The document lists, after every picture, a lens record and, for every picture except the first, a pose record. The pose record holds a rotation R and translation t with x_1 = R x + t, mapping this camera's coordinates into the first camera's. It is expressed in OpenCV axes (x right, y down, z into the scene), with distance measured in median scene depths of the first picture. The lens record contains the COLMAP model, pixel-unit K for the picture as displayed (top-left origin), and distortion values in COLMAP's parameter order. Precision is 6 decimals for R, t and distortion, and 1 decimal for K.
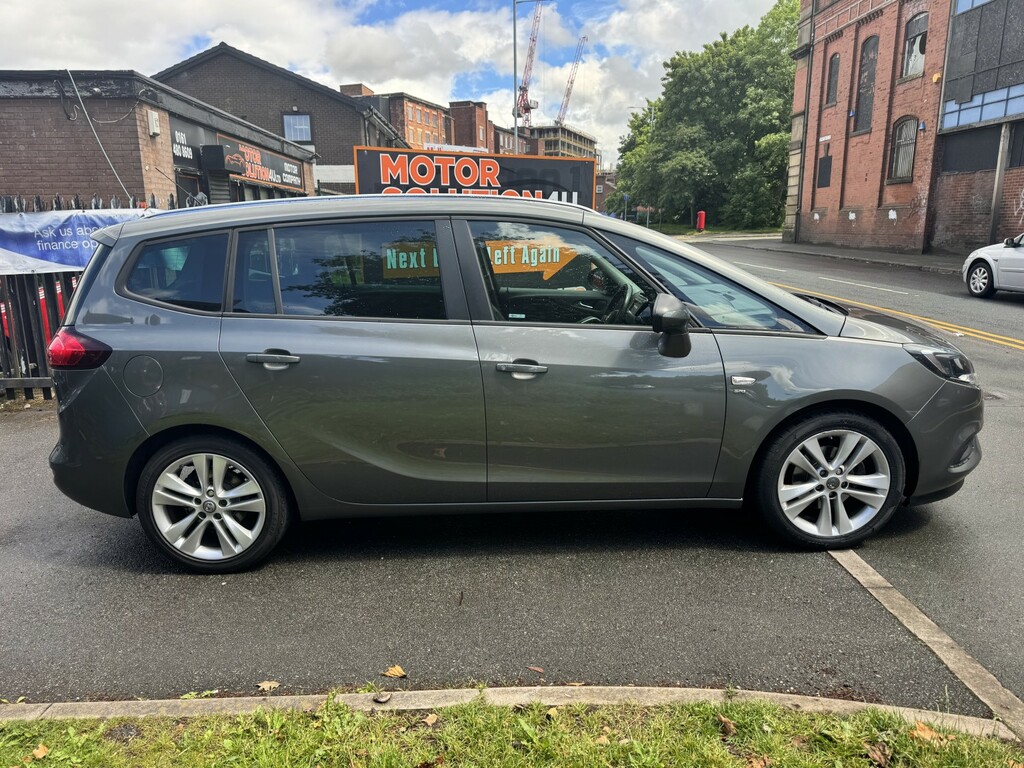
lens RADIAL K [[716.2, 0, 512.0], [0, 716.2, 384.0], [0, 0, 1]] dist [-0.000604, -0.006232]
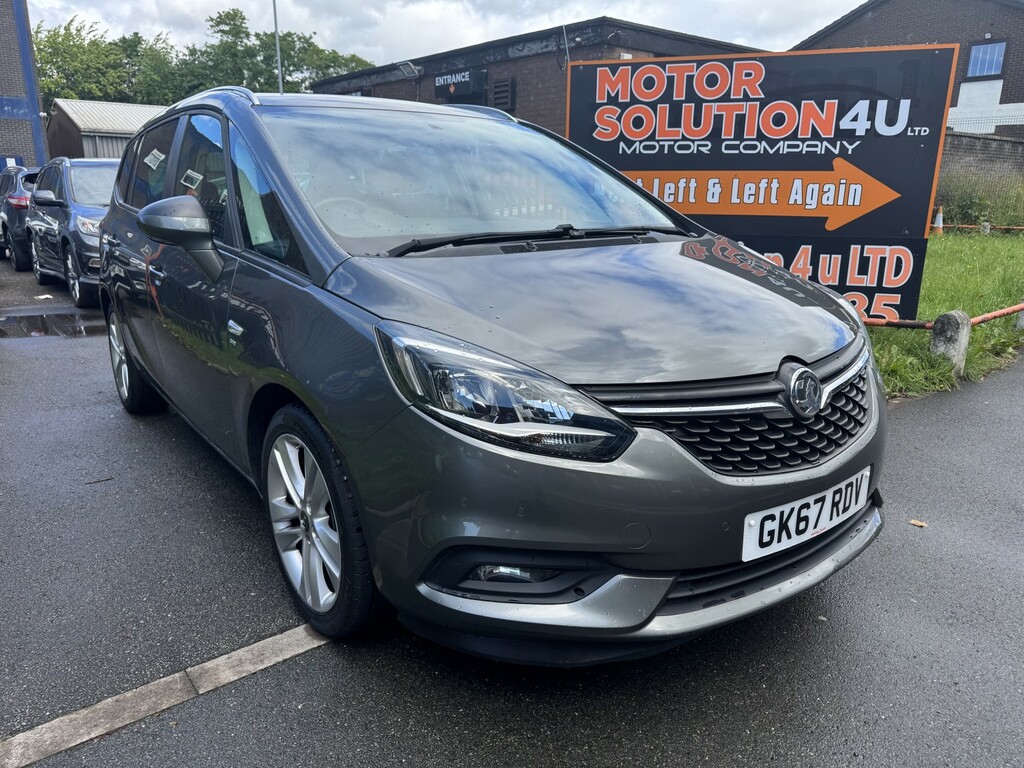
lens RADIAL K [[716.2, 0, 512.0], [0, 716.2, 384.0], [0, 0, 1]] dist [-0.000604, -0.006232]
pose [[0.607224, 0.227724, -0.761197, 0.136130], [-0.182790, 0.972387, 0.145089, -0.013366], [0.773218, 0.051037, 0.632083, 0.100487]]
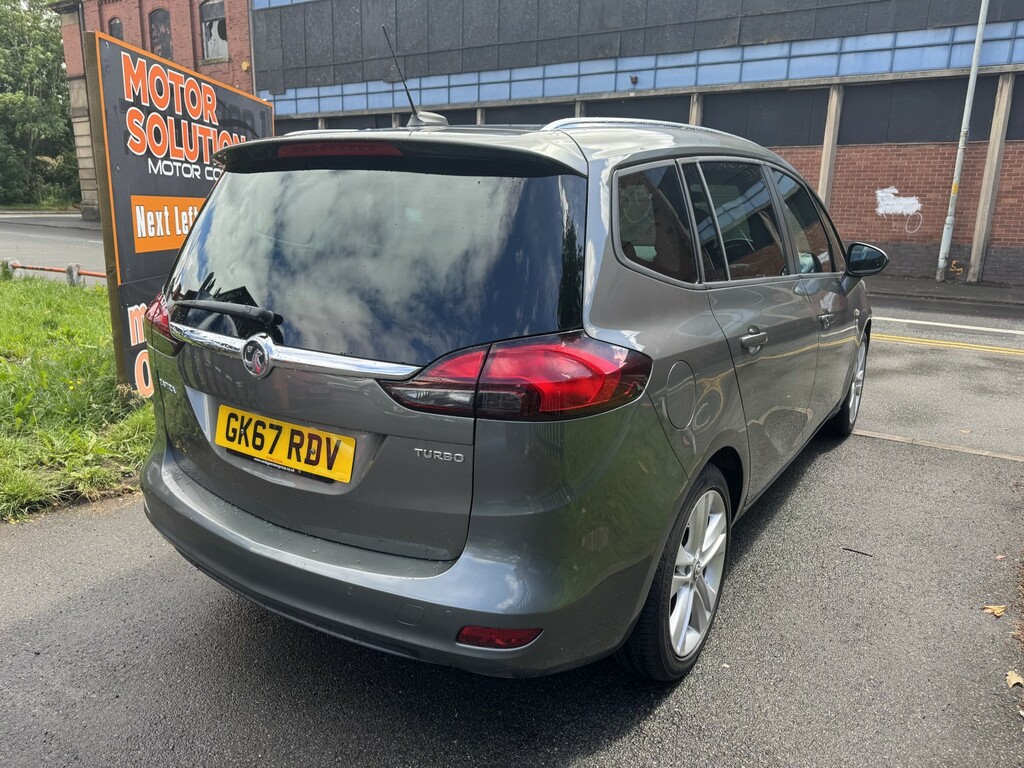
lens RADIAL K [[716.2, 0, 512.0], [0, 716.2, 384.0], [0, 0, 1]] dist [-0.000604, -0.006232]
pose [[0.563274, -0.168439, 0.808919, -0.143442], [0.148193, 0.983721, 0.101646, -0.013187], [-0.812872, 0.062622, 0.579066, 0.102059]]
